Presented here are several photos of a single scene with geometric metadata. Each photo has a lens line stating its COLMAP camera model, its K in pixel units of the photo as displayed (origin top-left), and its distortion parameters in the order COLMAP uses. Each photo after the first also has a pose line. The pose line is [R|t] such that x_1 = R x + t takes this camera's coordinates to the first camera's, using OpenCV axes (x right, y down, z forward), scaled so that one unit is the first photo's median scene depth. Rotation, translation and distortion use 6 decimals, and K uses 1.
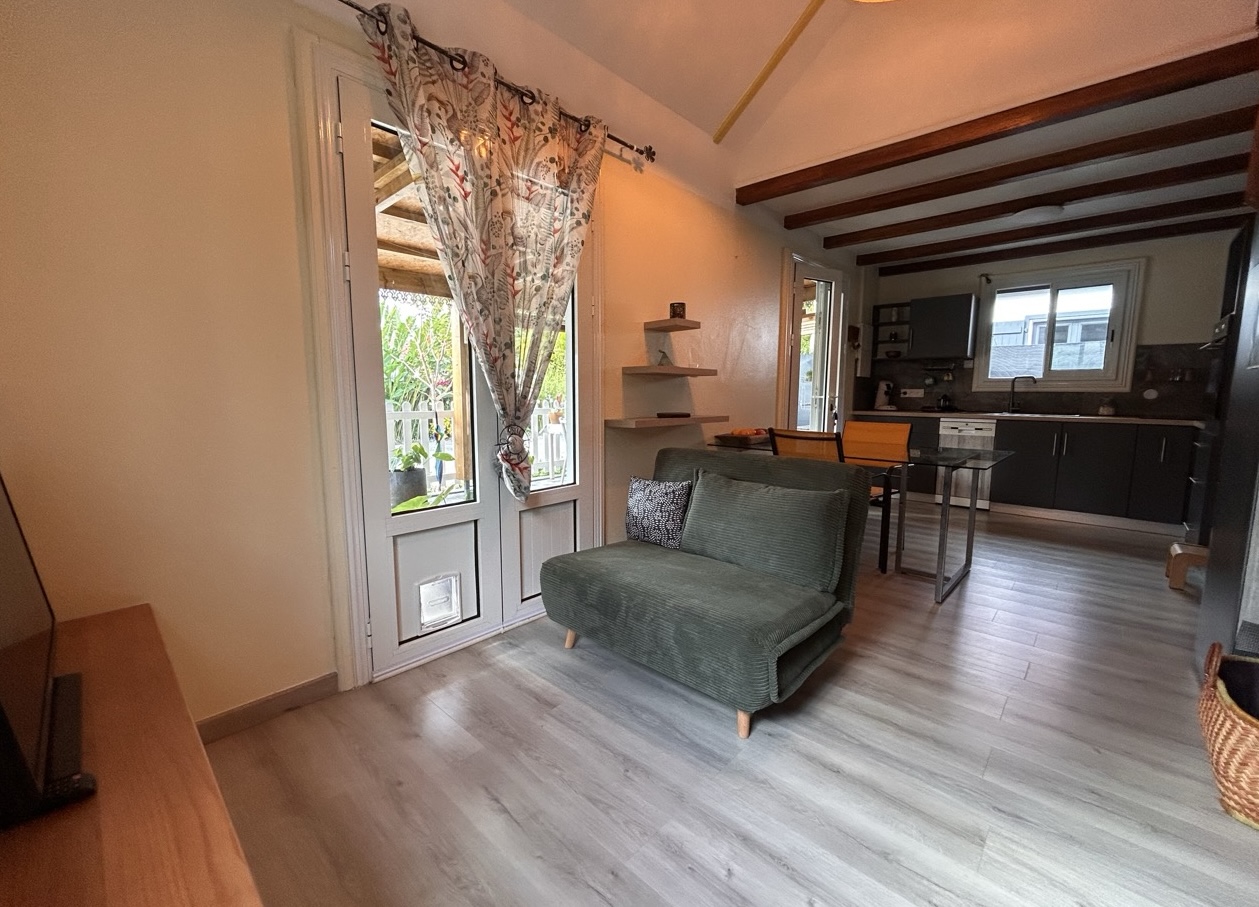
lens RADIAL K [[510.4, 0, 629.5], [0, 510.4, 453.5], [0, 0, 1]] dist [0.016747, 0.000040]
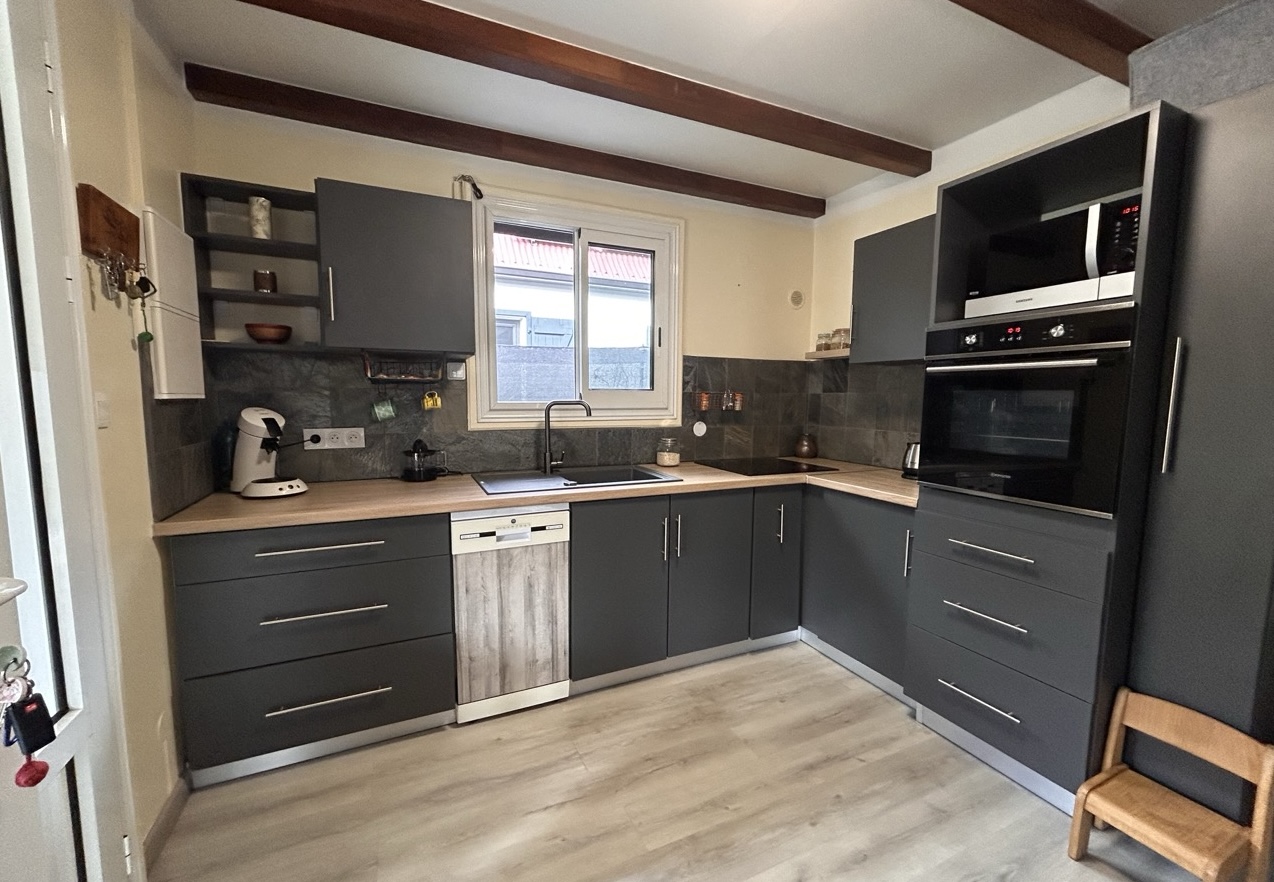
lens RADIAL K [[514.3, 0, 637.0], [0, 514.3, 441.0], [0, 0, 1]] dist [-0.000763, -0.000091]
pose [[0.385770, -0.085385, 0.918635, 0.285266], [0.112183, 0.992661, 0.045155, -0.110447], [-0.915749, 0.085635, 0.392518, 0.650315]]
